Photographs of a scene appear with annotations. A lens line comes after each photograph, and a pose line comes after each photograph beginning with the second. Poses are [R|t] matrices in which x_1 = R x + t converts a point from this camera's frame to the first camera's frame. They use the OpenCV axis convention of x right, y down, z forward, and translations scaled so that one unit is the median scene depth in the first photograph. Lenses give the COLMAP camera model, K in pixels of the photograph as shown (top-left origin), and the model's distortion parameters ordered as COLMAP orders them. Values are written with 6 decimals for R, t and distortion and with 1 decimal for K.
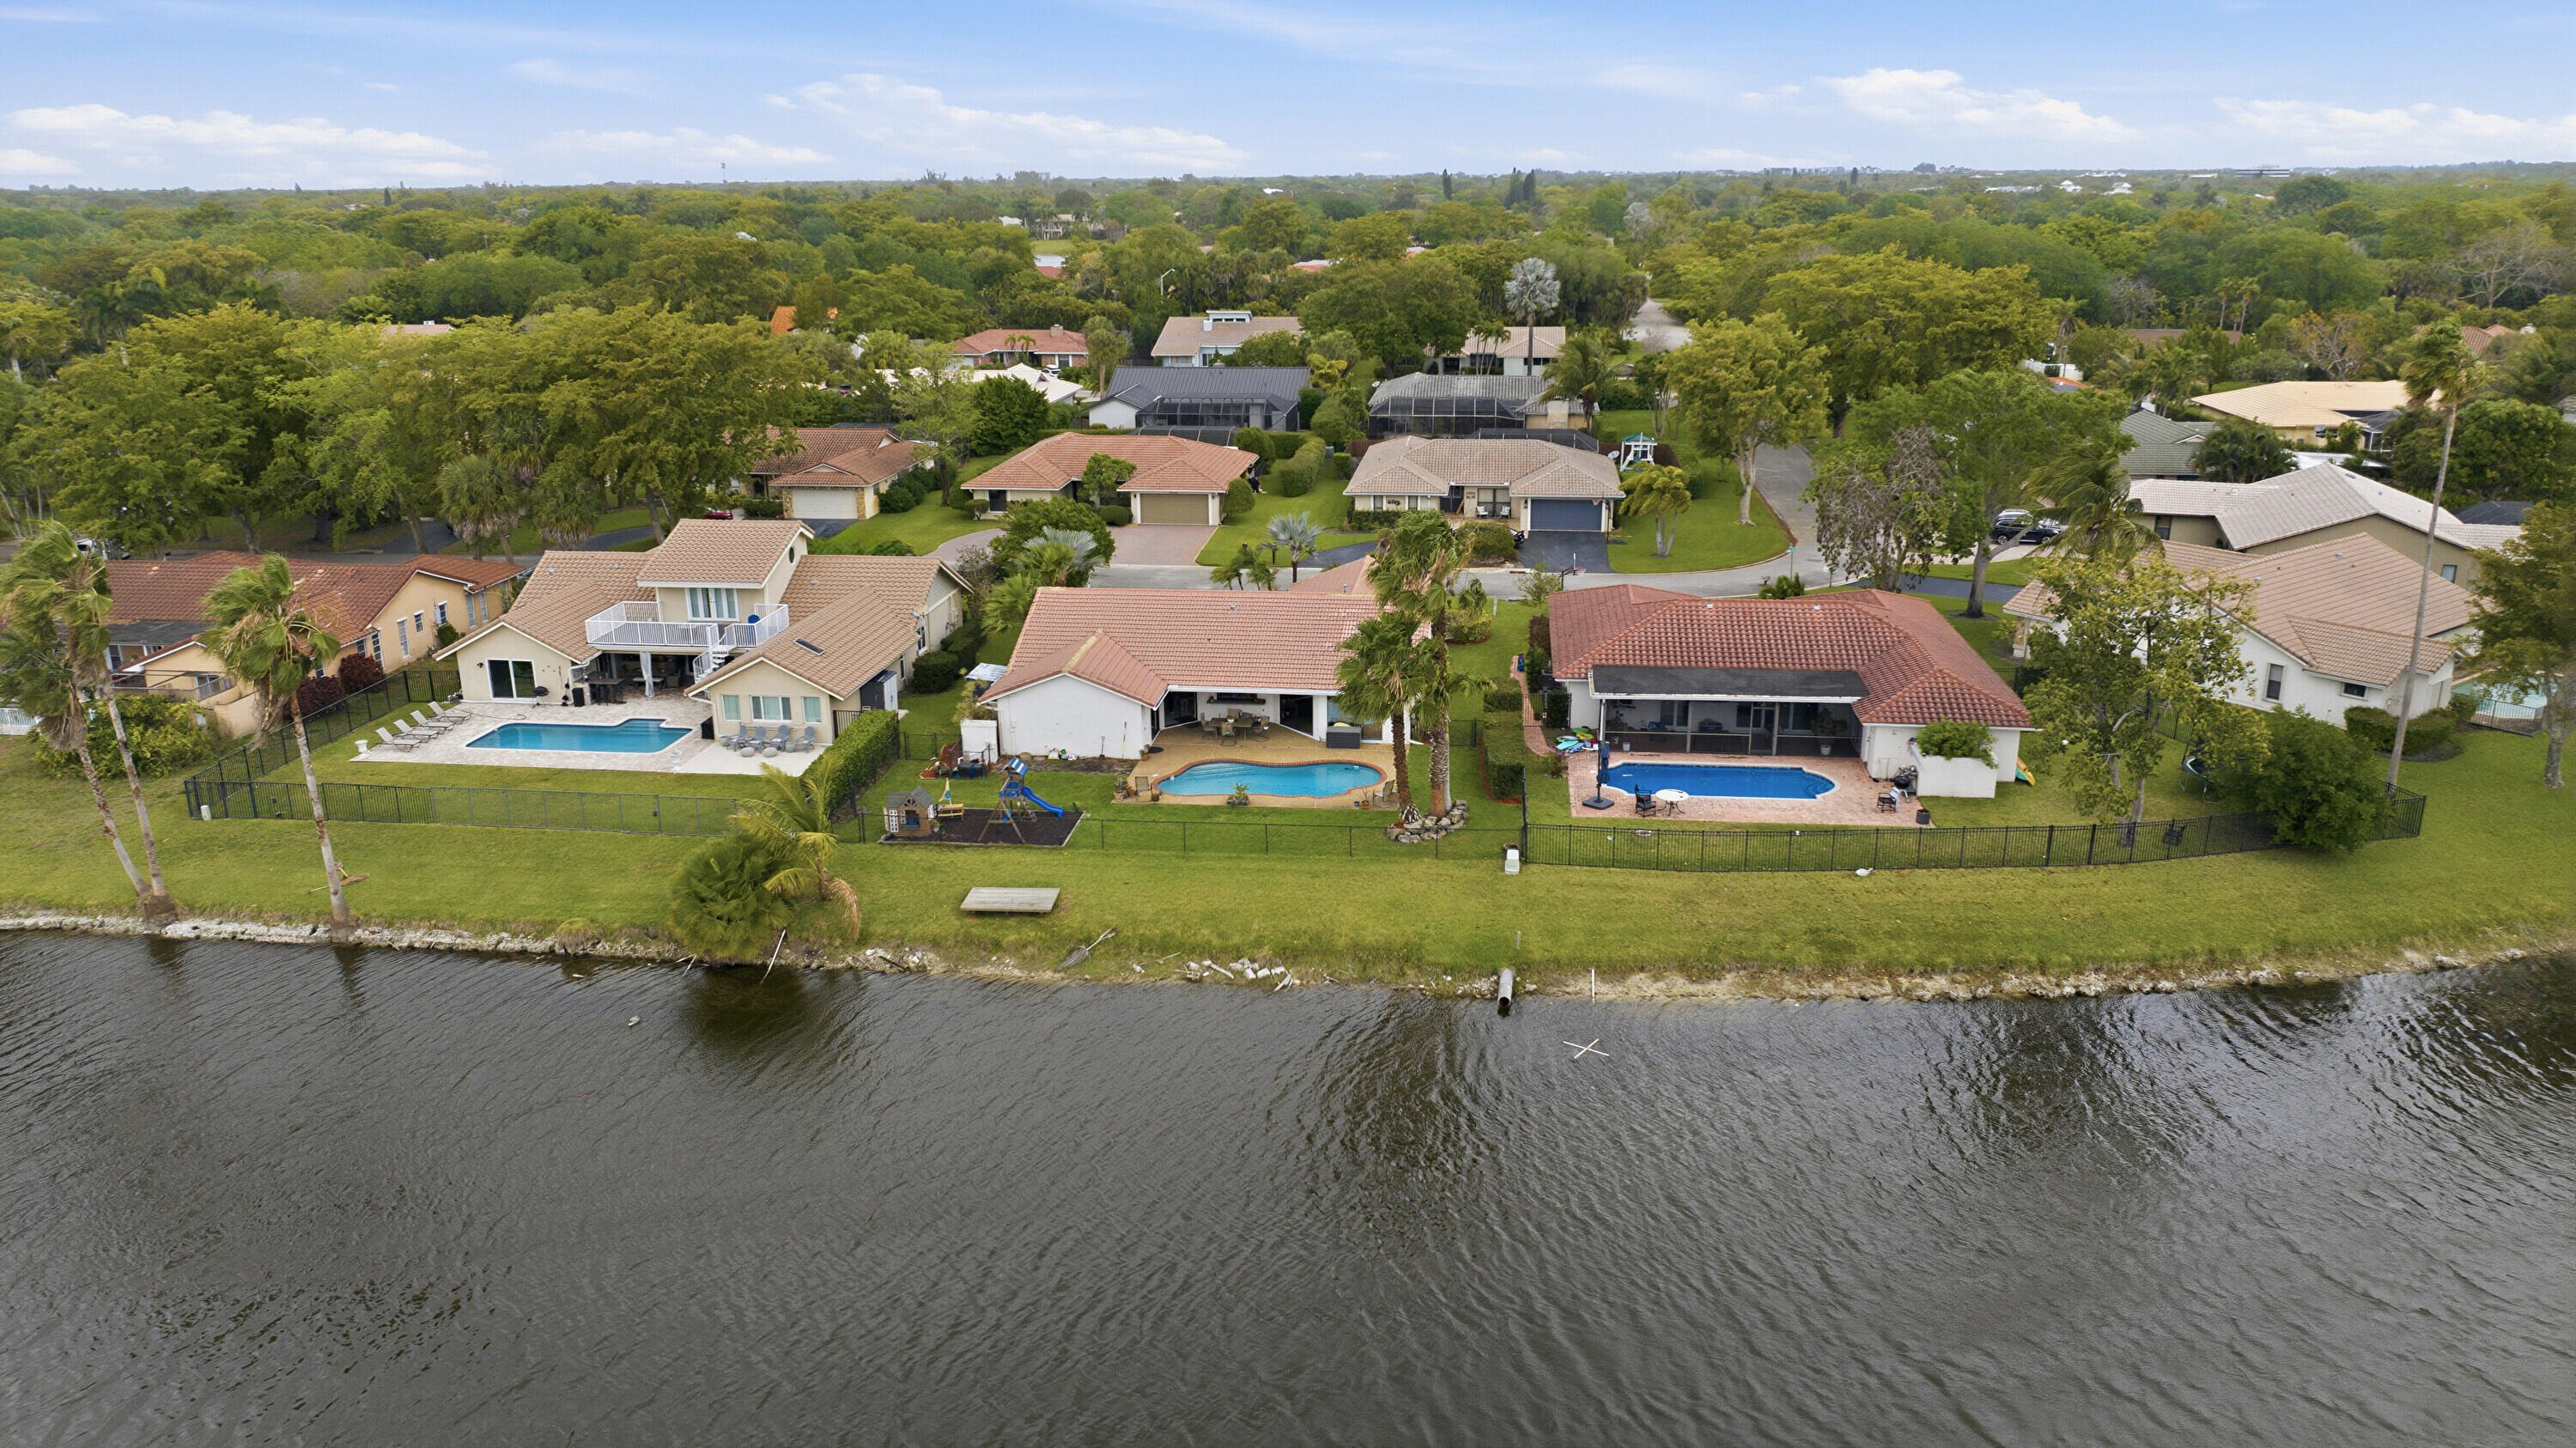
lens RADIAL K [[1815.5, 0, 1288.0], [0, 1815.5, 724.0], [0, 0, 1]] dist [-0.026594, 0.004721]
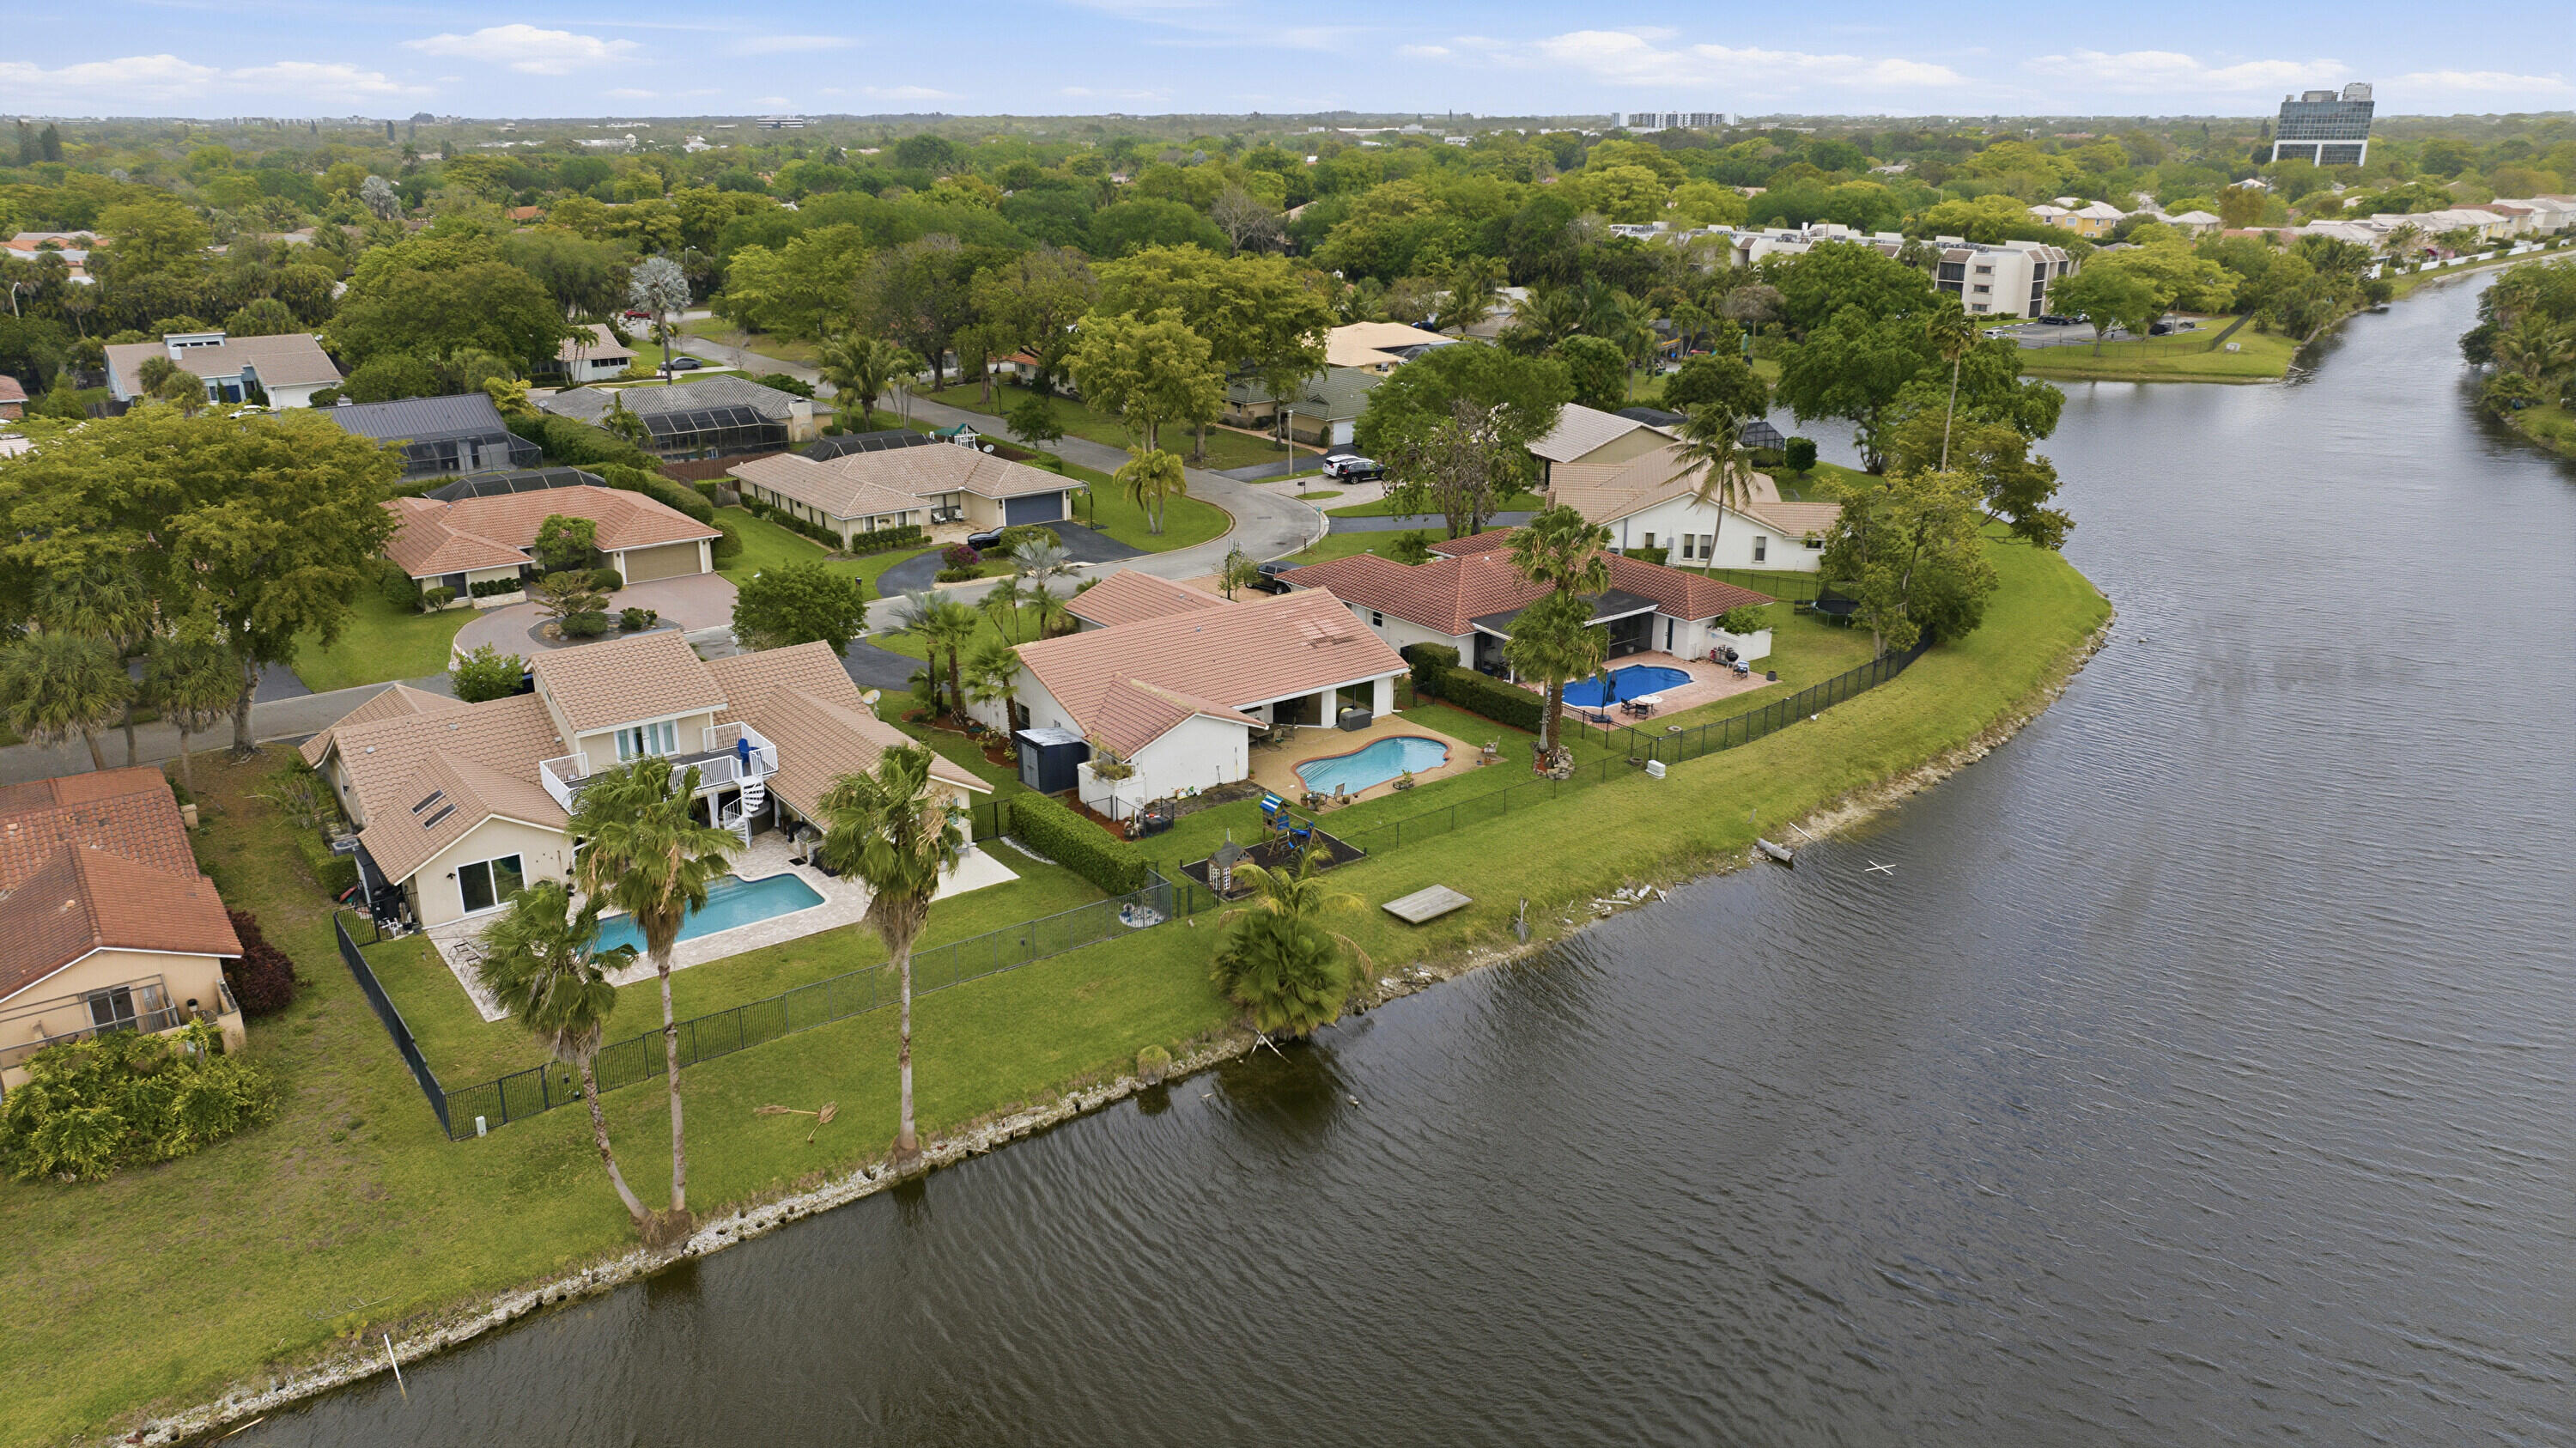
lens RADIAL K [[1815.5, 0, 1288.0], [0, 1815.5, 724.0], [0, 0, 1]] dist [-0.026594, 0.004721]
pose [[0.715967, -0.215472, 0.664050, -0.777700], [0.197411, 0.974845, 0.103475, -0.119530], [-0.669642, 0.057006, 0.740493, 0.189740]]
